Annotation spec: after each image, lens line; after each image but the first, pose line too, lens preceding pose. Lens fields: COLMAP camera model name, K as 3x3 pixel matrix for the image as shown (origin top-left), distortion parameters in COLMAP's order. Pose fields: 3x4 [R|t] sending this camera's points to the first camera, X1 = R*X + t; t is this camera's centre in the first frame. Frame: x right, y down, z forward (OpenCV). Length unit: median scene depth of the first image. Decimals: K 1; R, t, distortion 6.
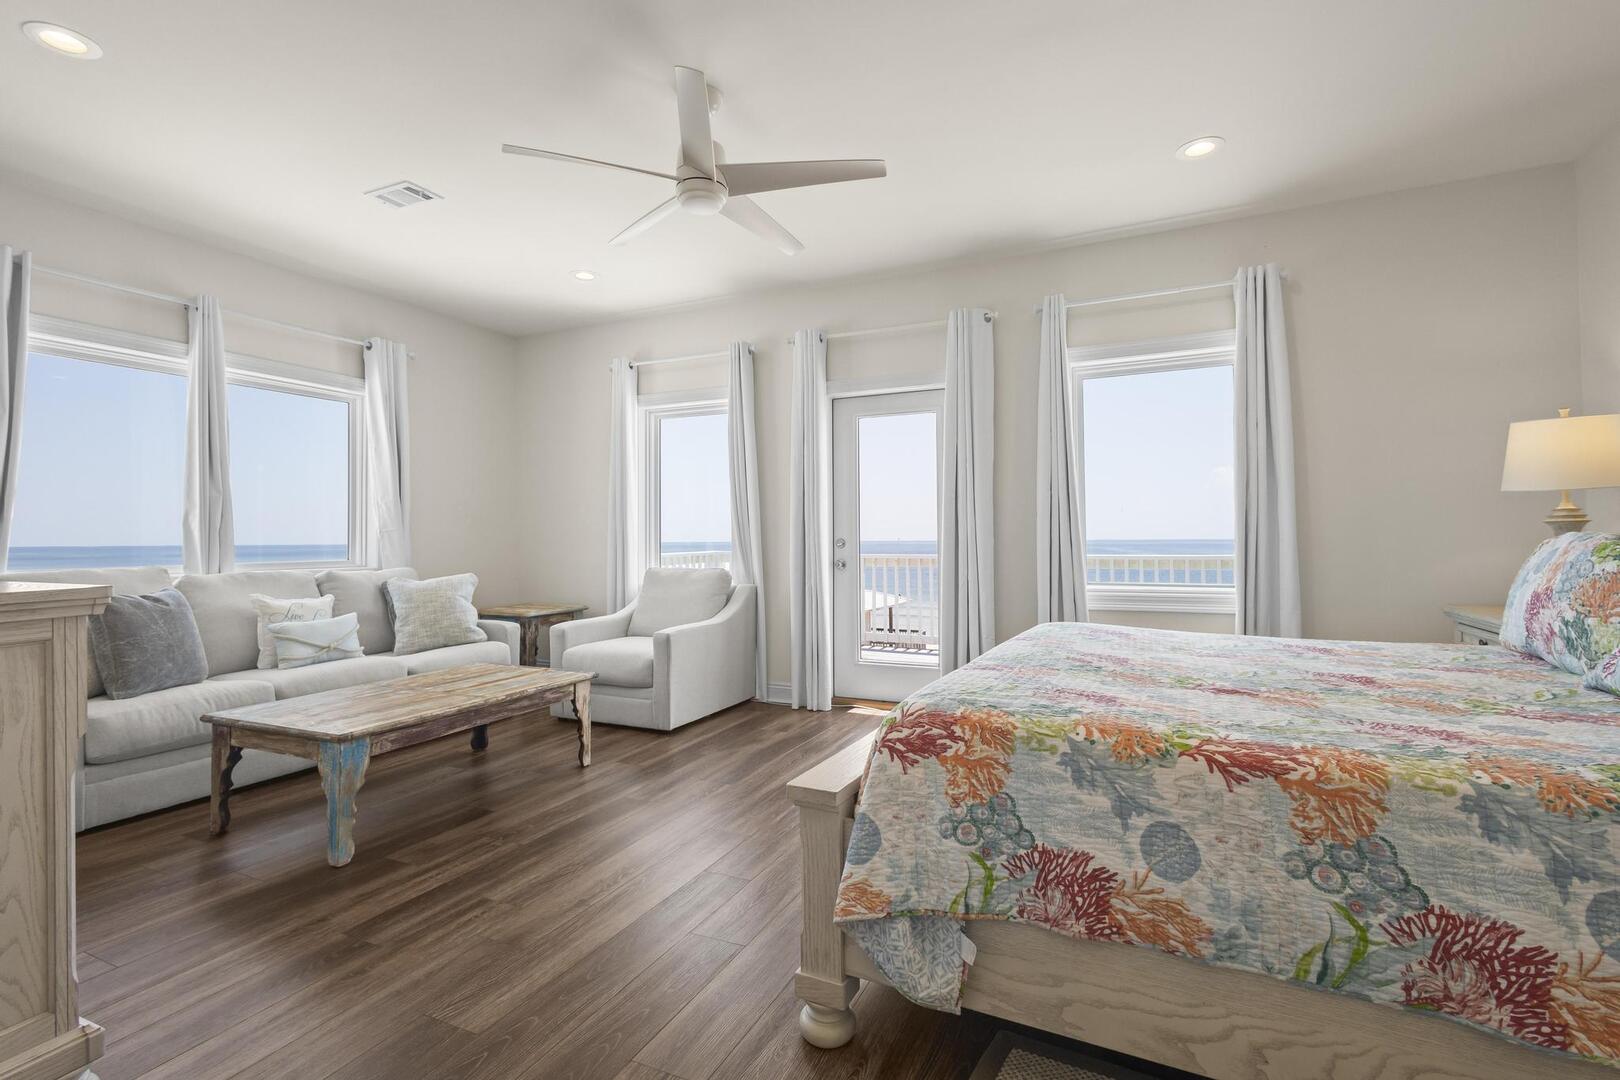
lens RADIAL K [[749.8, 0, 812.2], [0, 749.8, 541.4], [0, 0, 1]] dist [0.004902, 0.000209]
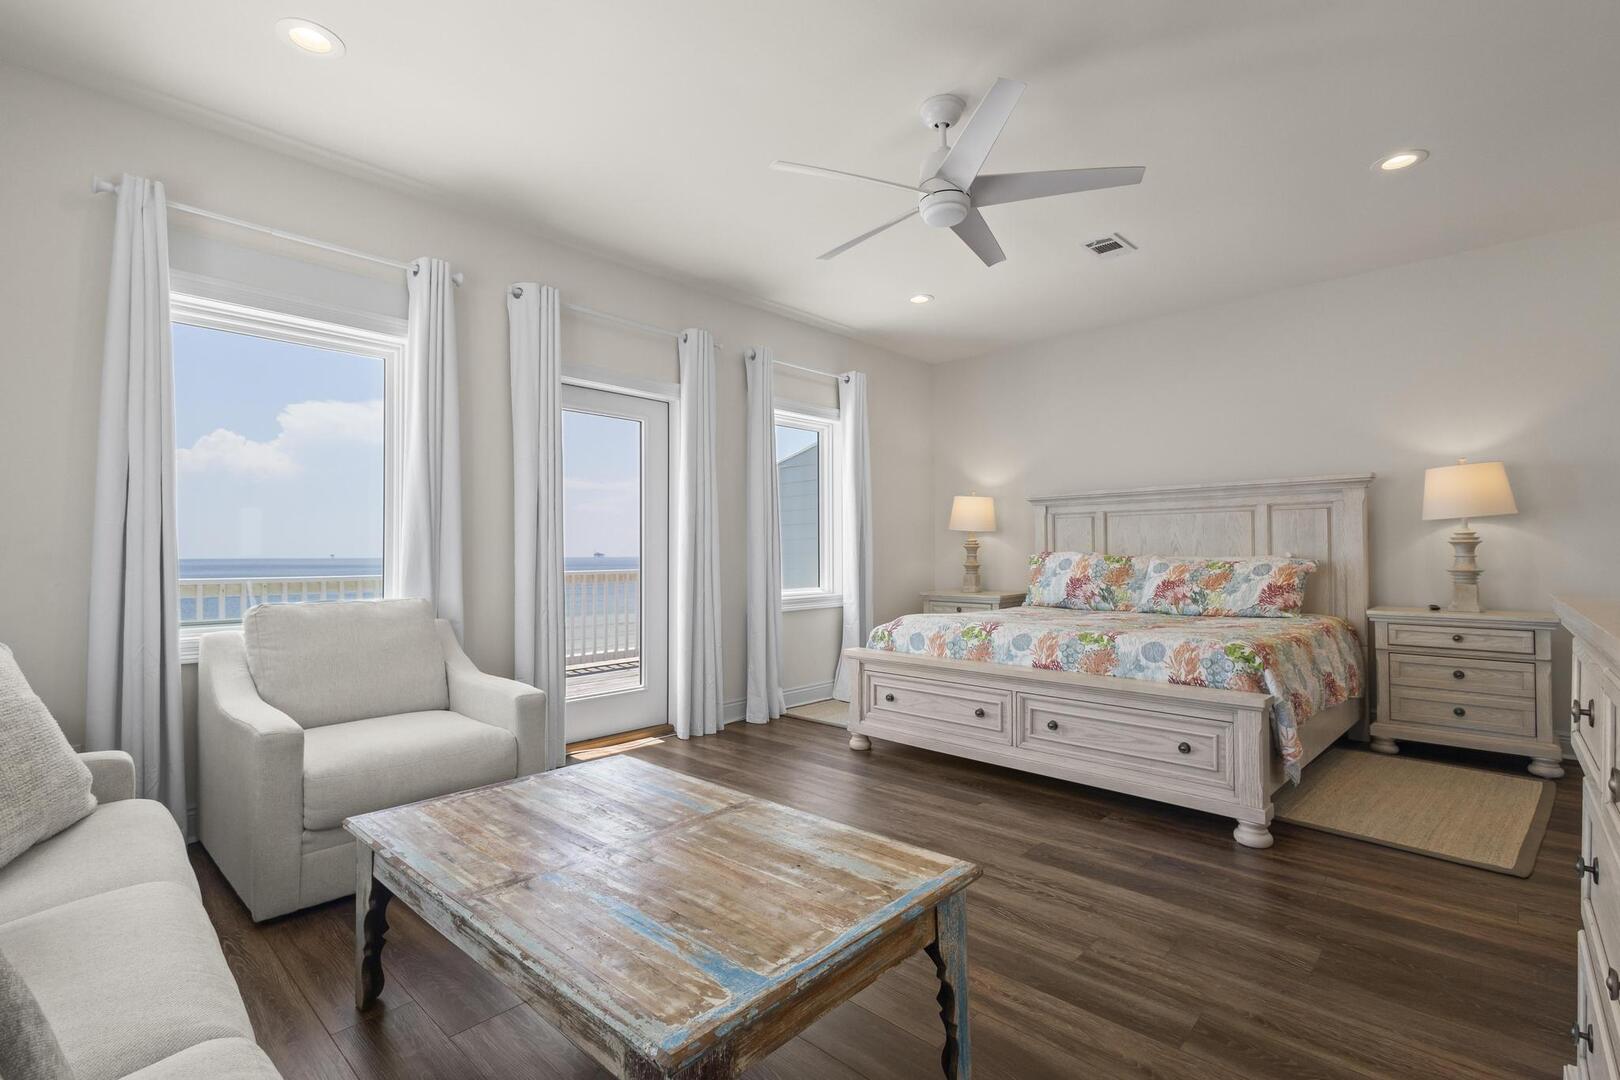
lens RADIAL K [[749.8, 0, 802.0], [0, 749.8, 543.5], [0, 0, 1]] dist [0.004902, 0.000209]
pose [[0.323412, 0.017731, 0.946092, -1.396688], [0.007775, 0.999741, -0.021394, 0.006584], [-0.946226, 0.014276, 0.323190, 1.028282]]
